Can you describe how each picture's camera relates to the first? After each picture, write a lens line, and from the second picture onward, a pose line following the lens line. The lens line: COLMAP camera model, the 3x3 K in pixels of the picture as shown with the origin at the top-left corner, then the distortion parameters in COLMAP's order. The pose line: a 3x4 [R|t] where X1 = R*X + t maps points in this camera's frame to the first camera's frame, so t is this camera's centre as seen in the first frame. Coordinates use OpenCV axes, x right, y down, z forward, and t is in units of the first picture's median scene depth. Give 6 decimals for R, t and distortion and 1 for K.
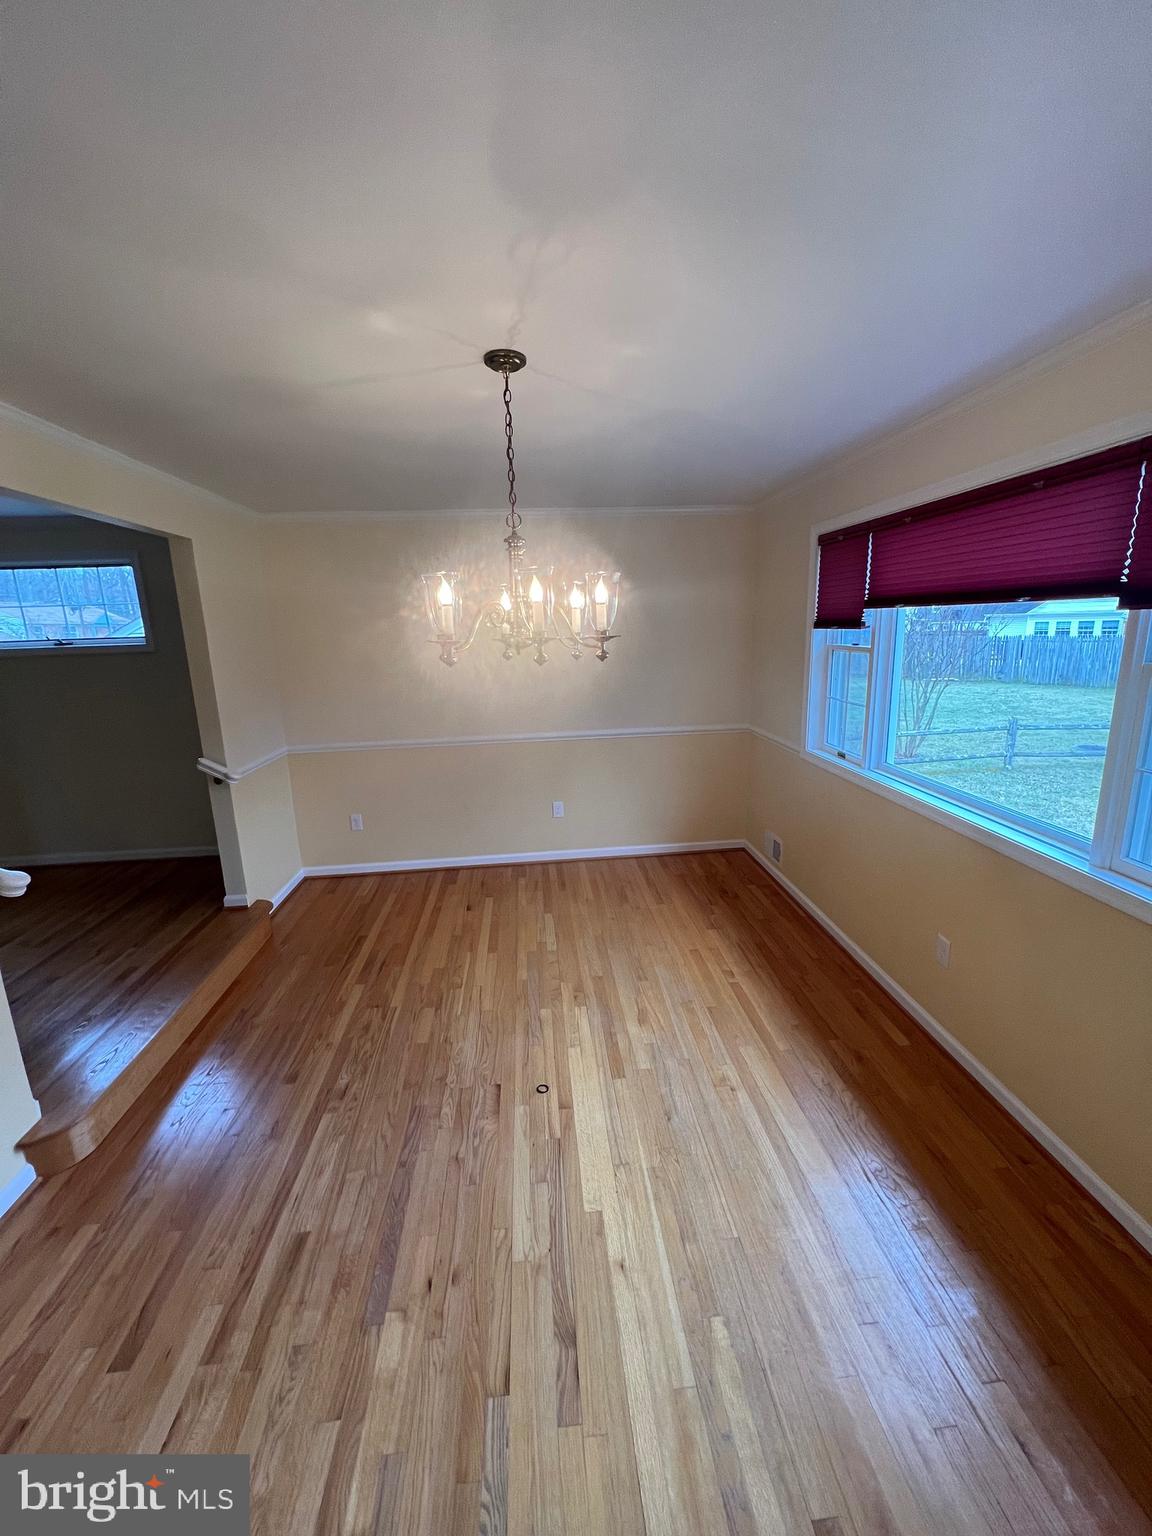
lens RADIAL K [[616.4, 0, 582.1], [0, 616.4, 768.6], [0, 0, 1]] dist [0.002551, -0.000604]
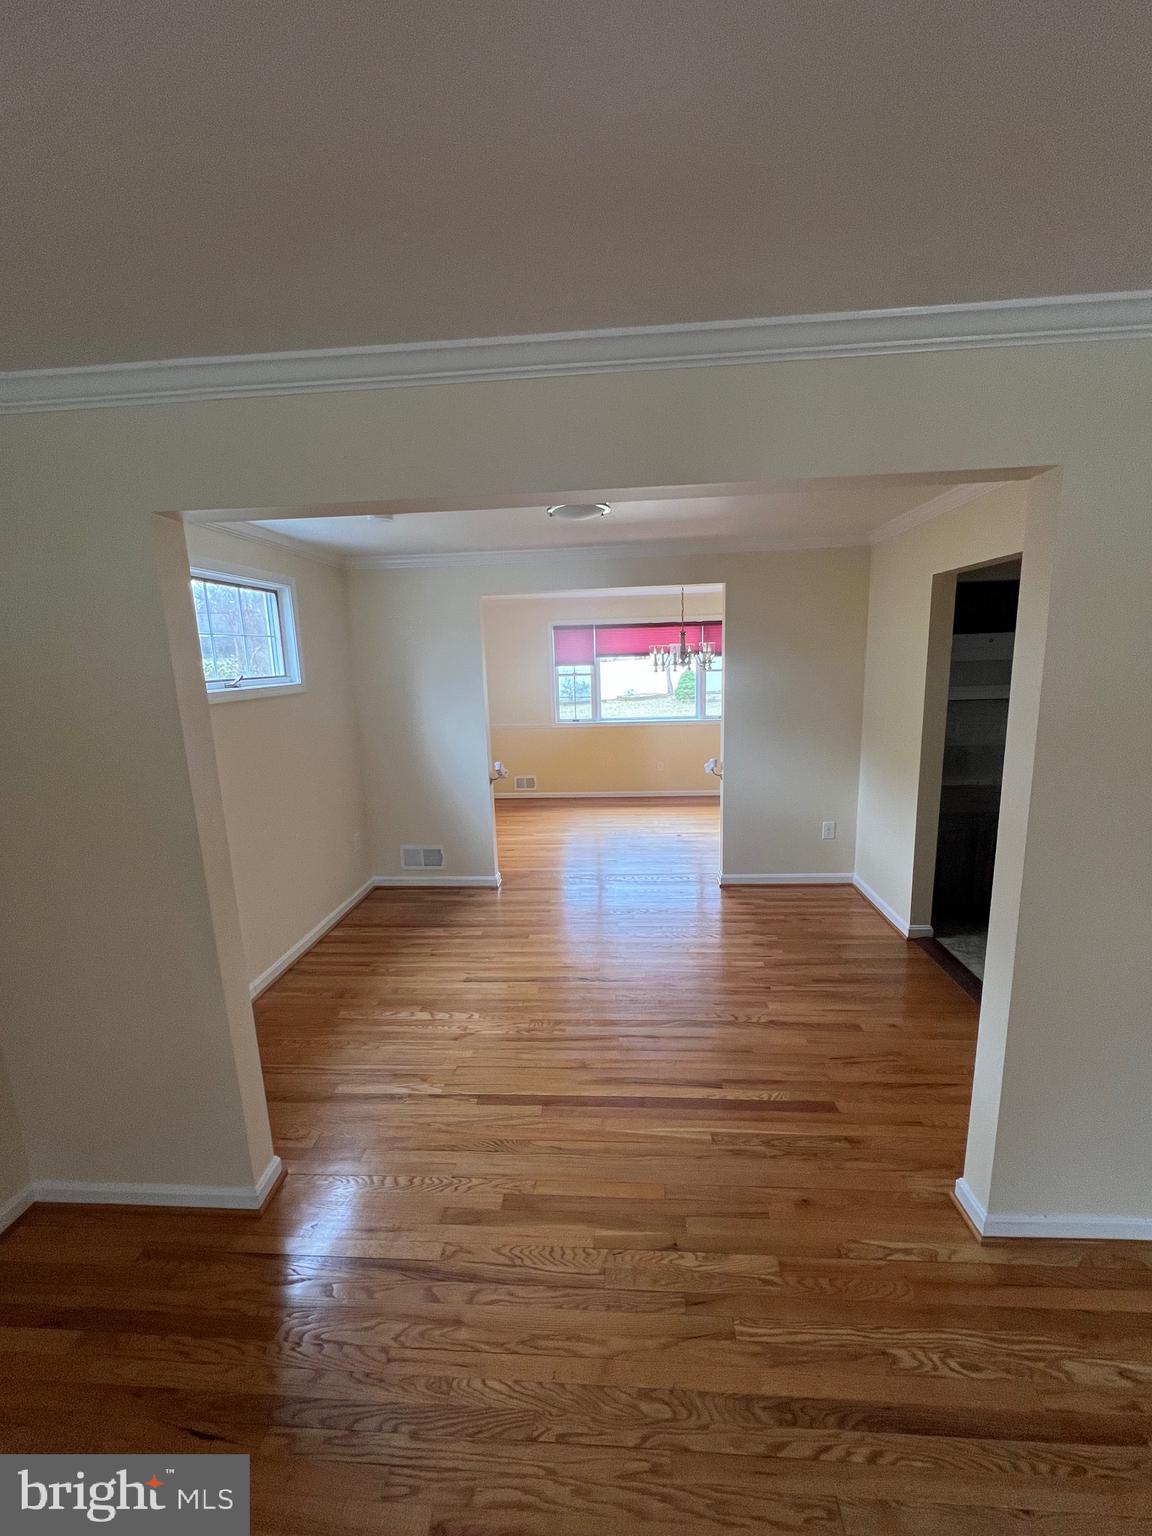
lens RADIAL K [[616.4, 0, 581.1], [0, 616.4, 766.3], [0, 0, 1]] dist [0.002551, -0.000604]
pose [[0.165692, -0.162004, 0.972780, -1.596892], [0.250227, 0.961040, 0.117428, -0.100248], [-0.953904, 0.223959, 0.199774, 0.505874]]
